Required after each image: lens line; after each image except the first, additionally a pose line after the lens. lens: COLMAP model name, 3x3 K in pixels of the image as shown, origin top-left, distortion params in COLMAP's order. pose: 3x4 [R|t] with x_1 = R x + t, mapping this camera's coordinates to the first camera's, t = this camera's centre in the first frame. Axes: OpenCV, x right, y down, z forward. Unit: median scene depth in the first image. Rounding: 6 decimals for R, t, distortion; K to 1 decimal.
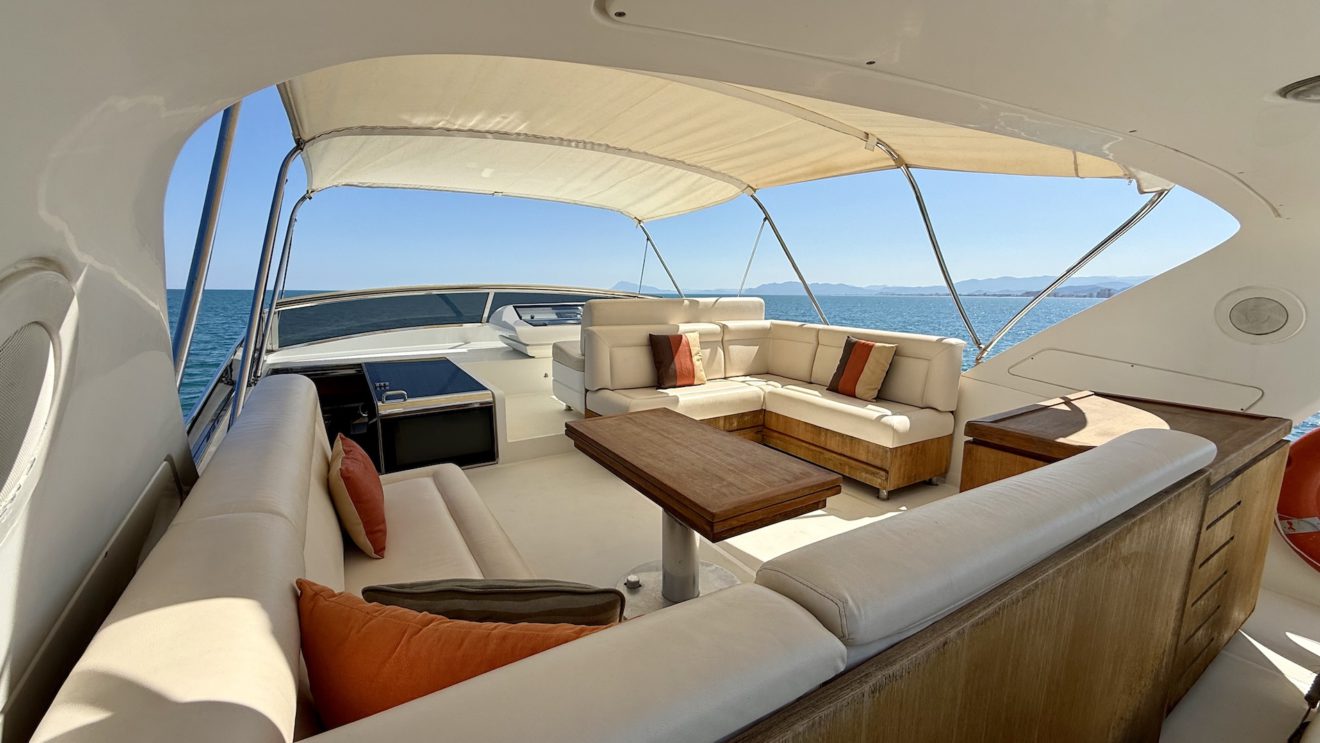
lens RADIAL K [[545.7, 0, 654.6], [0, 545.7, 365.3], [0, 0, 1]] dist [0.029975, 0.000621]
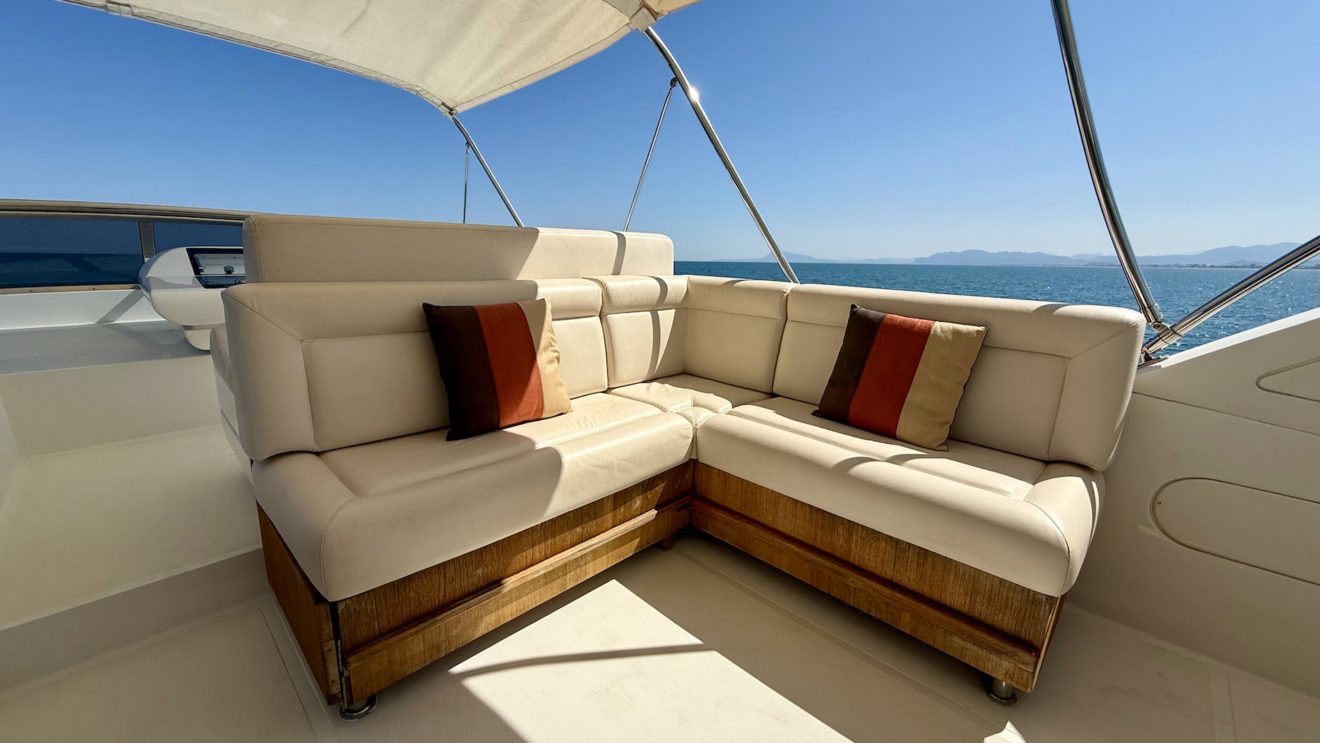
lens RADIAL K [[545.7, 0, 636.1], [0, 545.7, 362.8], [0, 0, 1]] dist [0.029975, 0.000621]
pose [[0.975516, -0.043428, 0.215597, 0.049026], [0.026783, 0.996472, 0.079532, -0.047394], [-0.218291, -0.071810, 0.973238, 0.562518]]
